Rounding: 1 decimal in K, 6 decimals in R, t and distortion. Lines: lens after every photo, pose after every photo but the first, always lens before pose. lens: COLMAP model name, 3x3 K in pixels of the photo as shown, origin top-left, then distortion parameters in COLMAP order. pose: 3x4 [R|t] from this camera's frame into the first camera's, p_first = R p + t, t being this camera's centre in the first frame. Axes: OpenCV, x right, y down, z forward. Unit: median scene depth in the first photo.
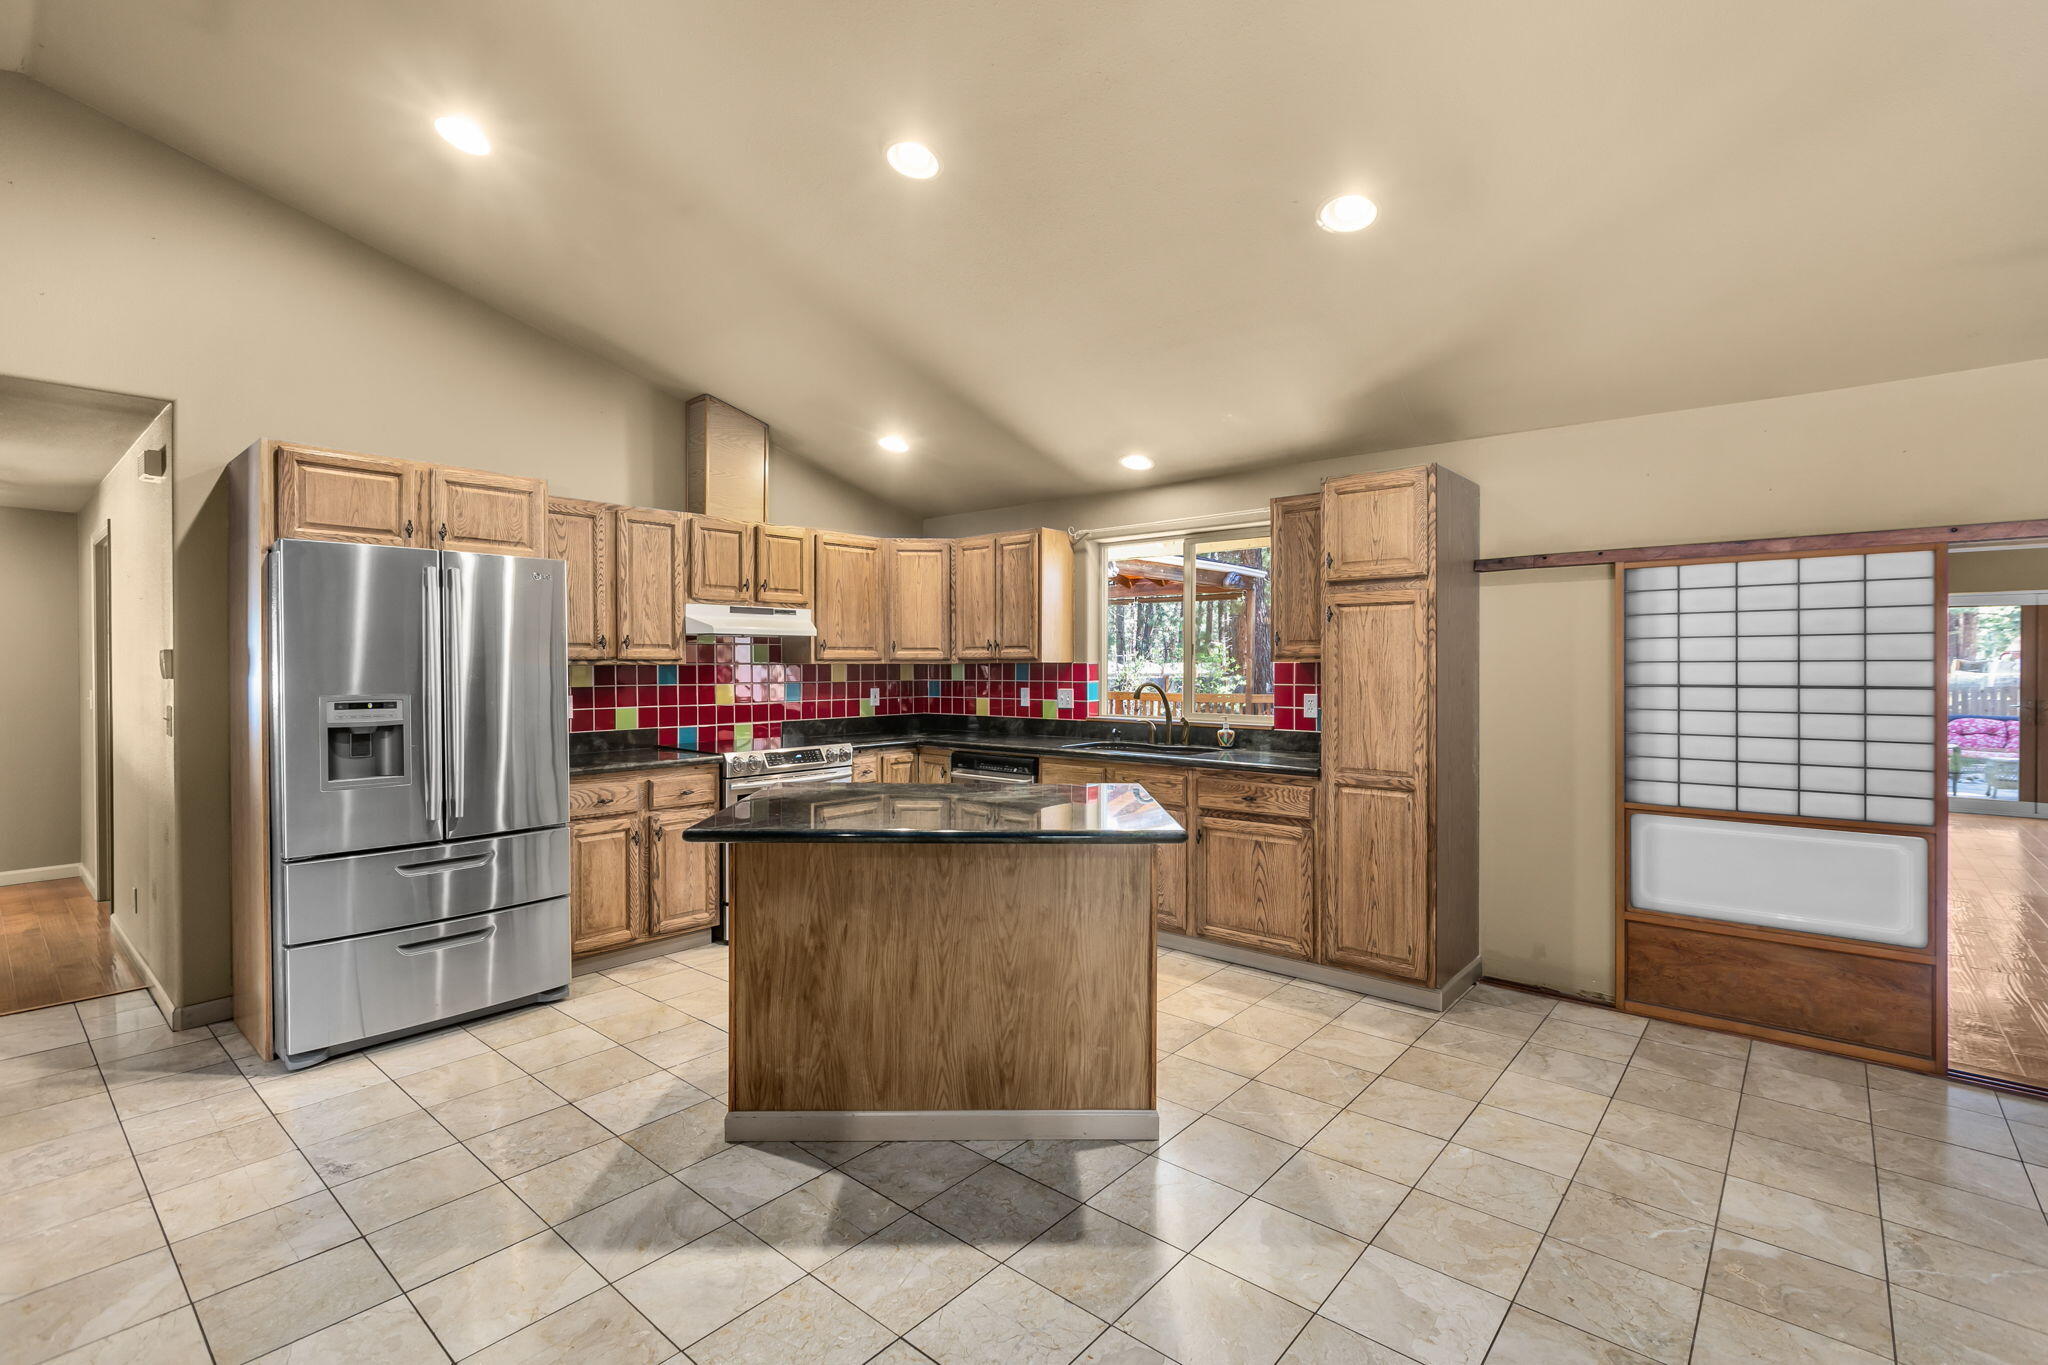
lens RADIAL K [[945.8, 0, 1020.1], [0, 945.8, 675.7], [0, 0, 1]] dist [0.004893, -0.000130]
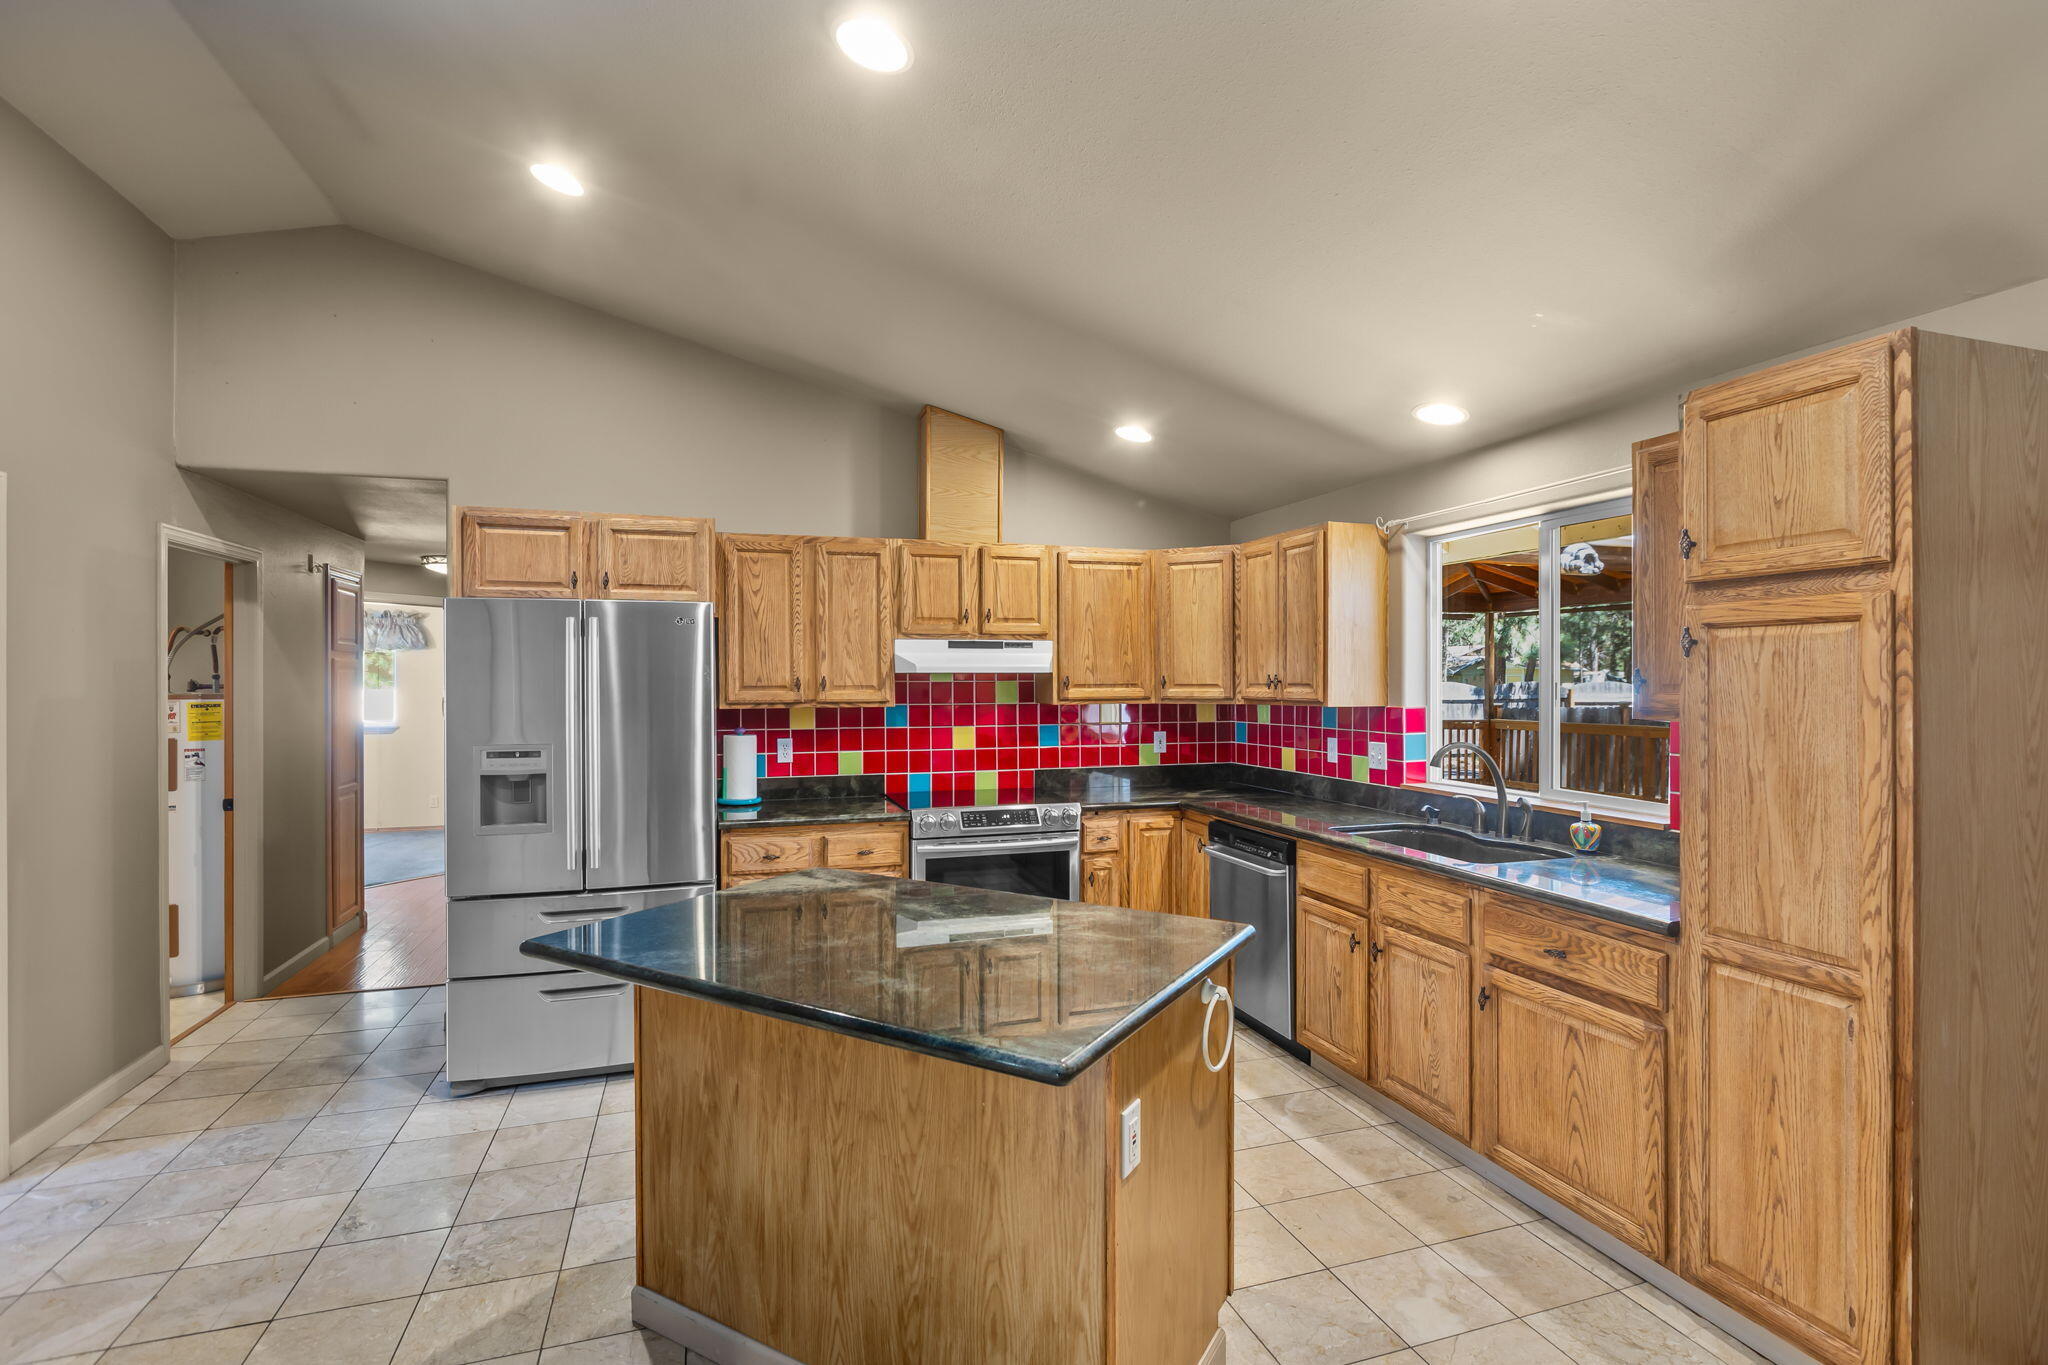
lens RADIAL K [[985.0, 0, 1017.2], [0, 985.0, 684.9], [0, 0, 1]] dist [-0.000215, -0.000371]
pose [[0.856470, 0.001351, -0.516195, 0.295279], [-0.004408, 0.999979, -0.004697, -0.036977], [0.516178, 0.006298, 0.856458, 0.321694]]
